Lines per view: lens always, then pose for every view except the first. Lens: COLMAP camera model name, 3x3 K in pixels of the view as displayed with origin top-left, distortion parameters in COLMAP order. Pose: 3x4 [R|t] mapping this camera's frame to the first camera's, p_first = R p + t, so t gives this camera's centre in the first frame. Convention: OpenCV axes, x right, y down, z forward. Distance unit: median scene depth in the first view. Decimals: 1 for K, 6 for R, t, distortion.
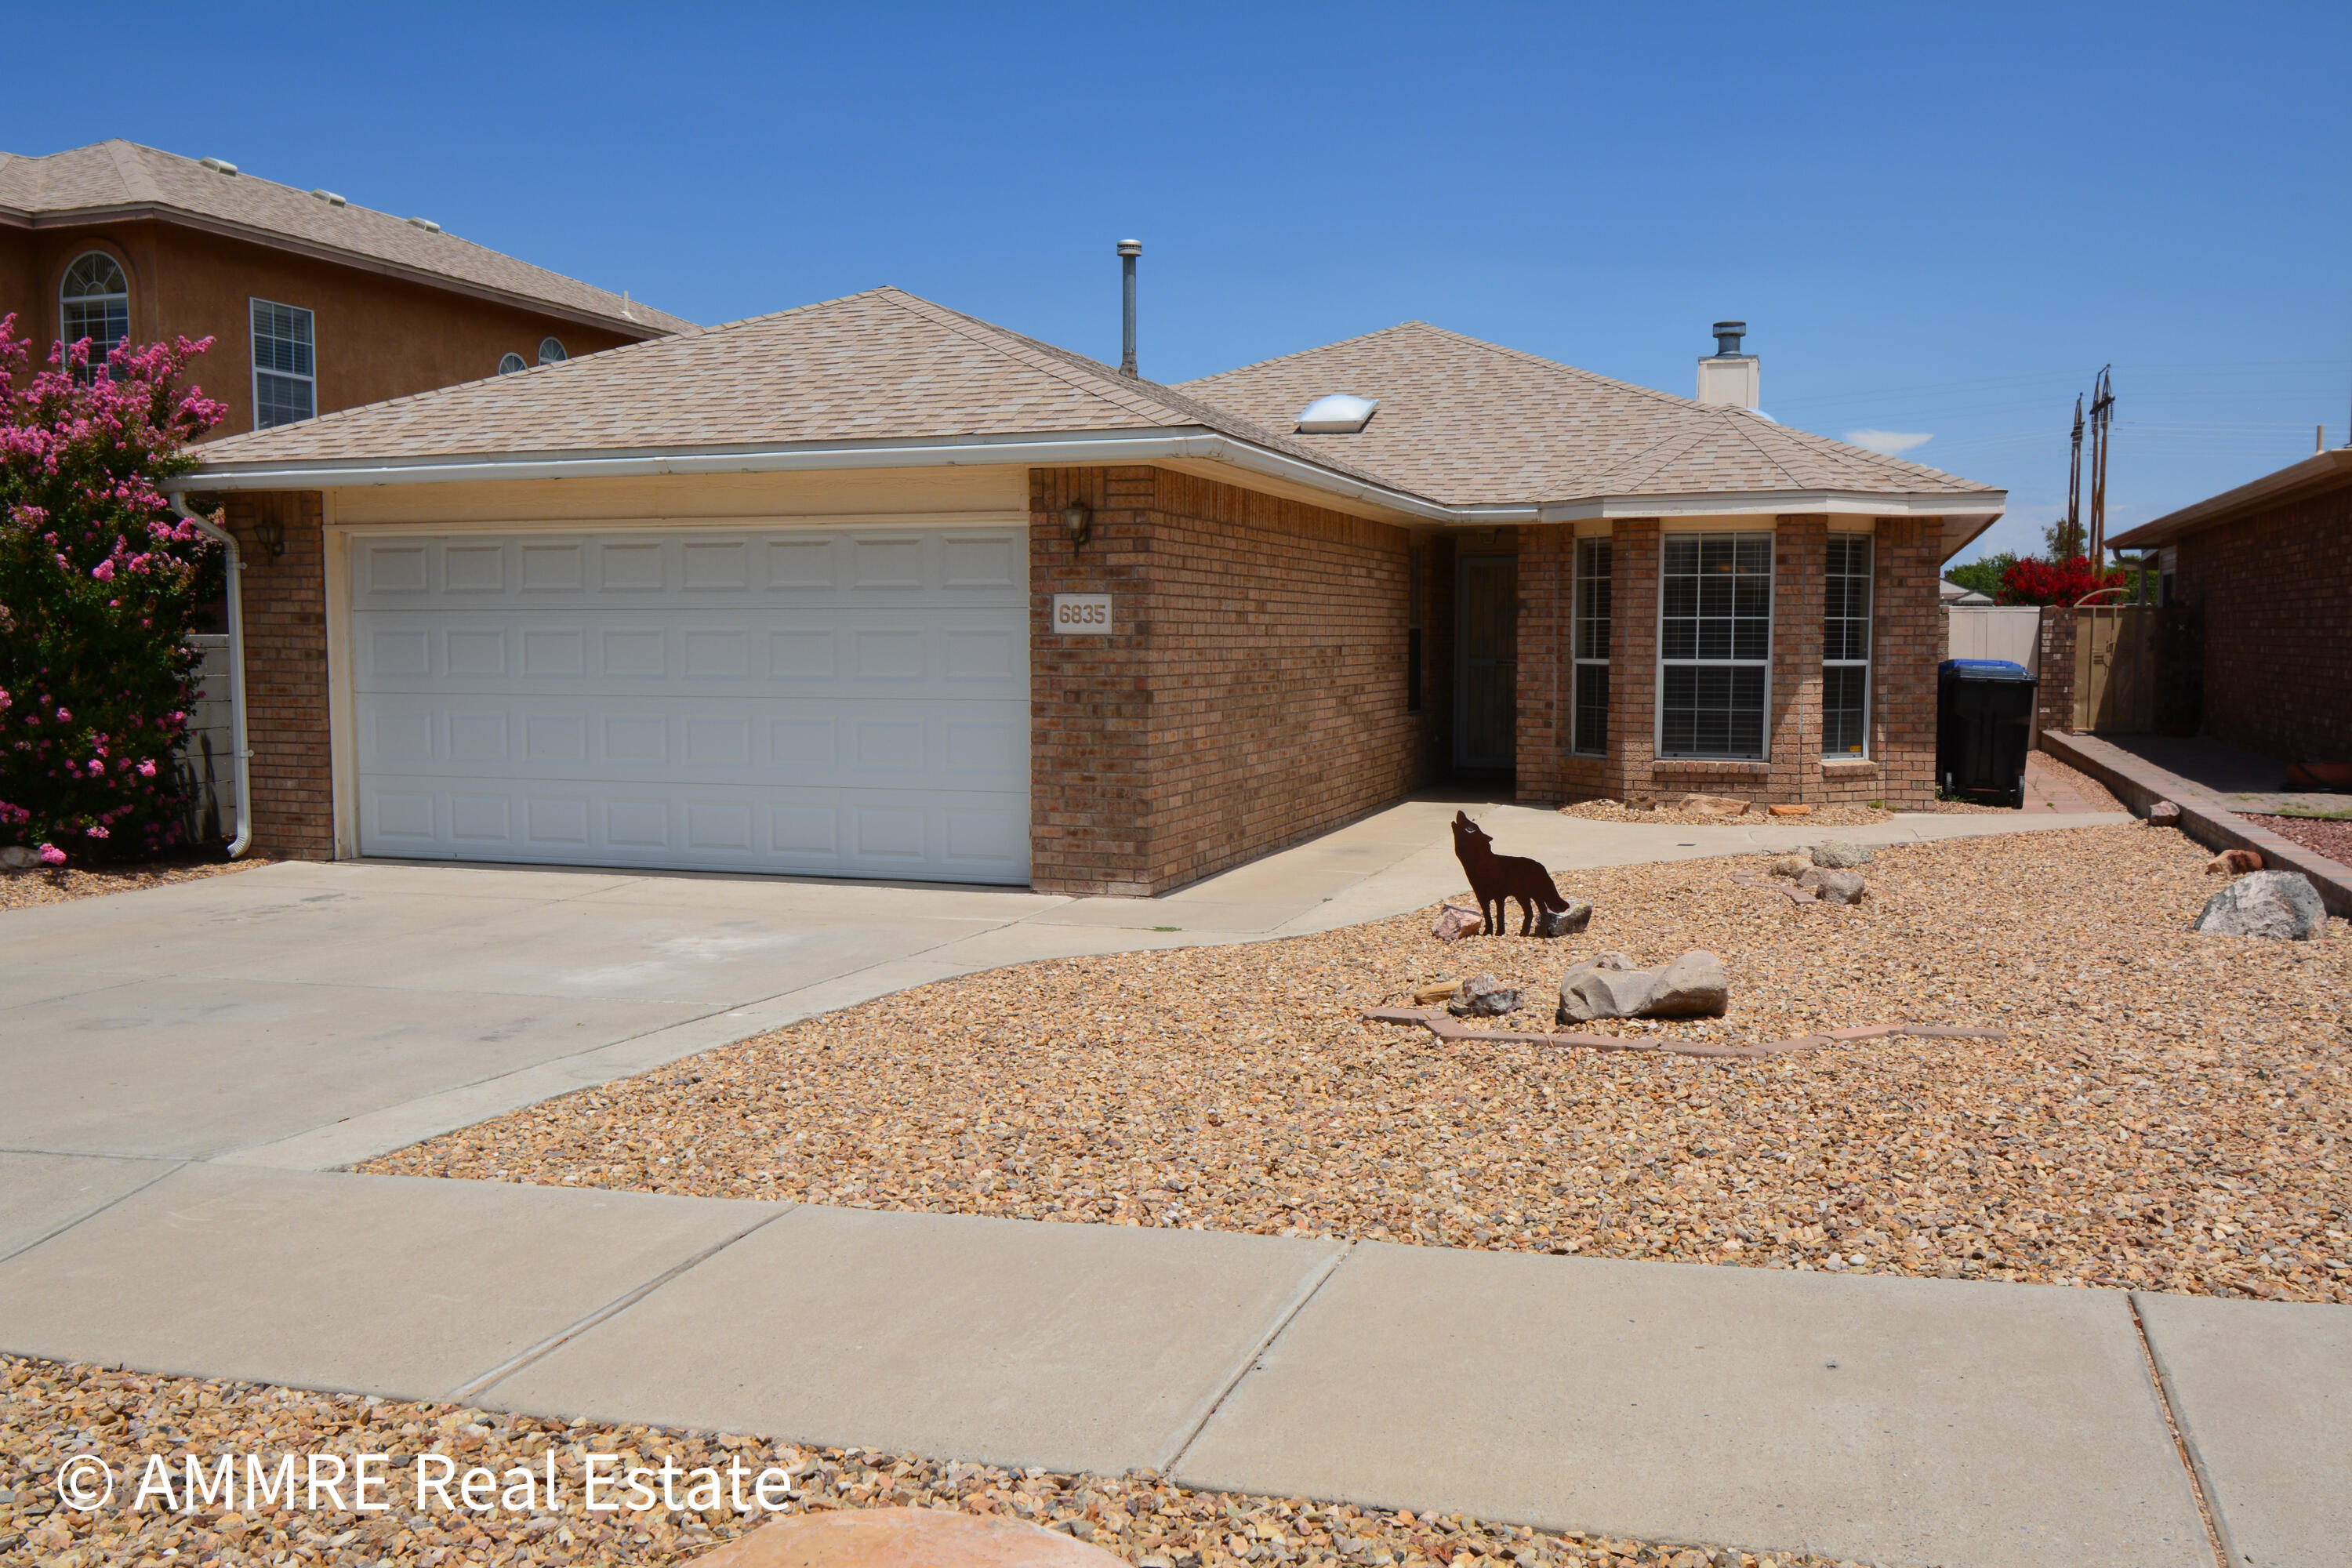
lens RADIAL K [[1960.9, 0, 1180.0], [0, 1960.9, 779.0], [0, 0, 1]] dist [-0.009343, 0.046396]
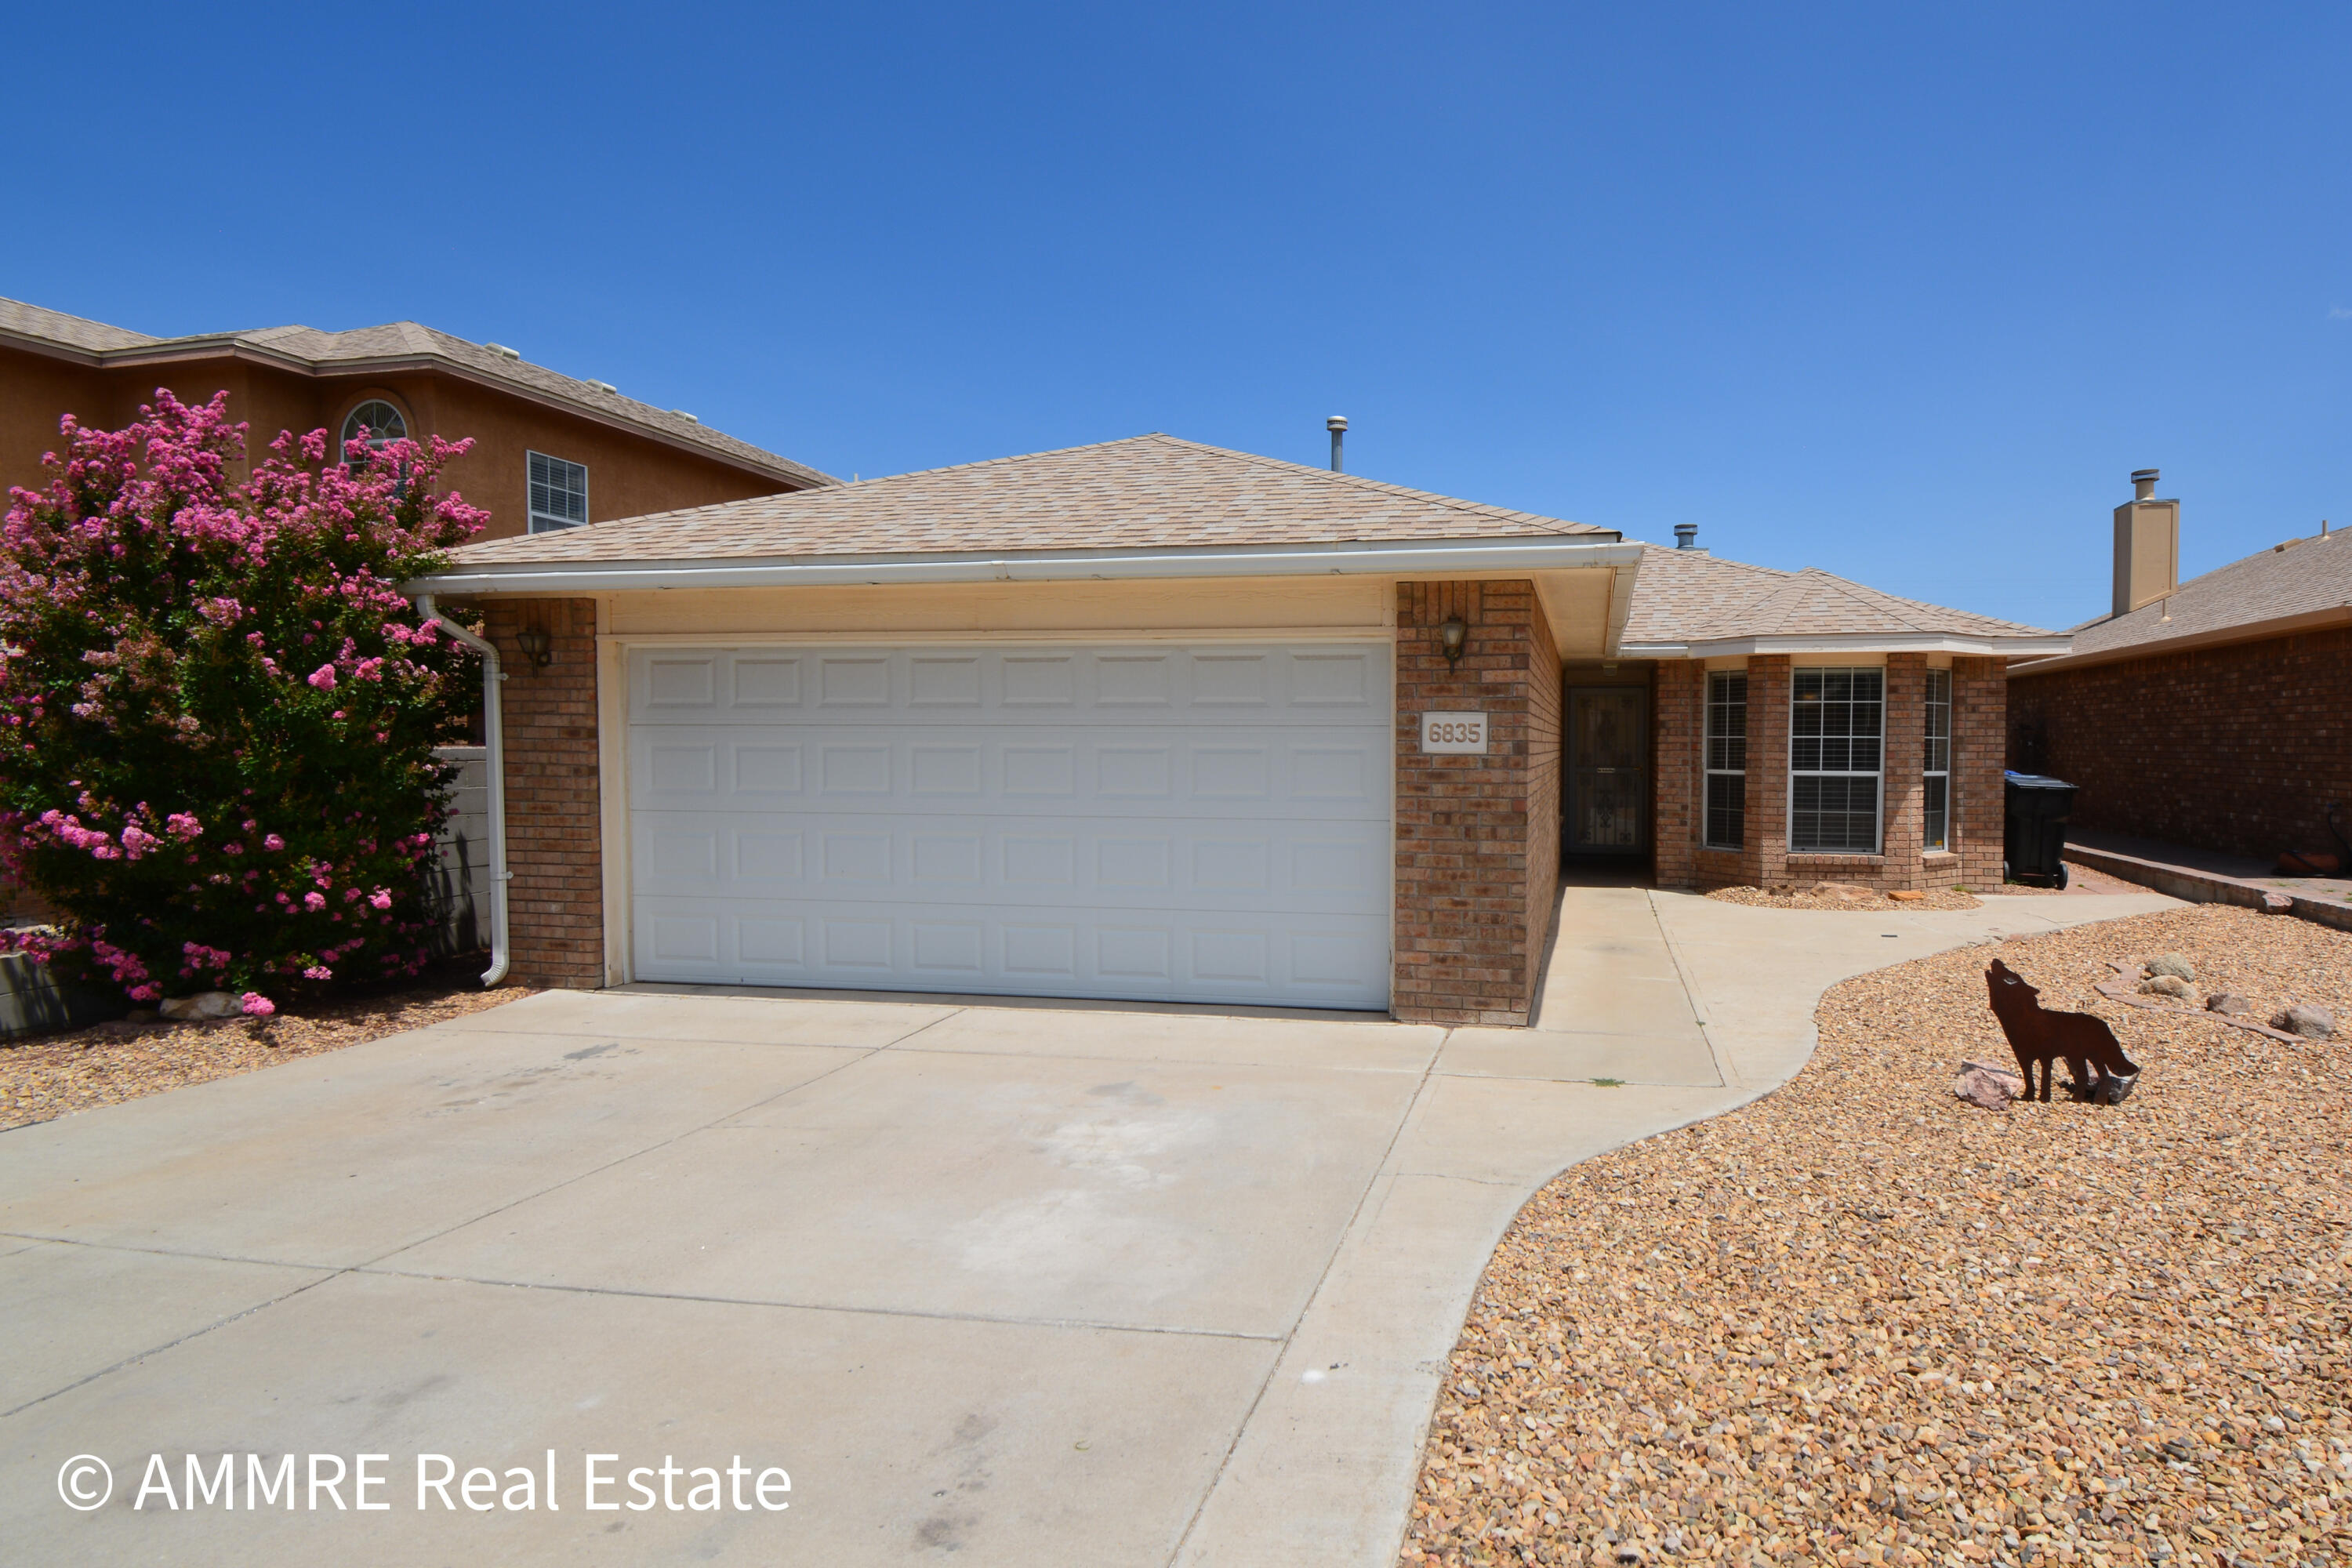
lens RADIAL K [[1059.0, 0, 1266.2], [0, 1059.0, 780.8], [0, 0, 1]] dist [0.005771, -0.003860]
pose [[0.987469, -0.002829, 0.157786, -0.200846], [0.008297, 0.999387, -0.034011, -0.039314], [-0.157593, 0.034894, 0.986887, 0.450848]]
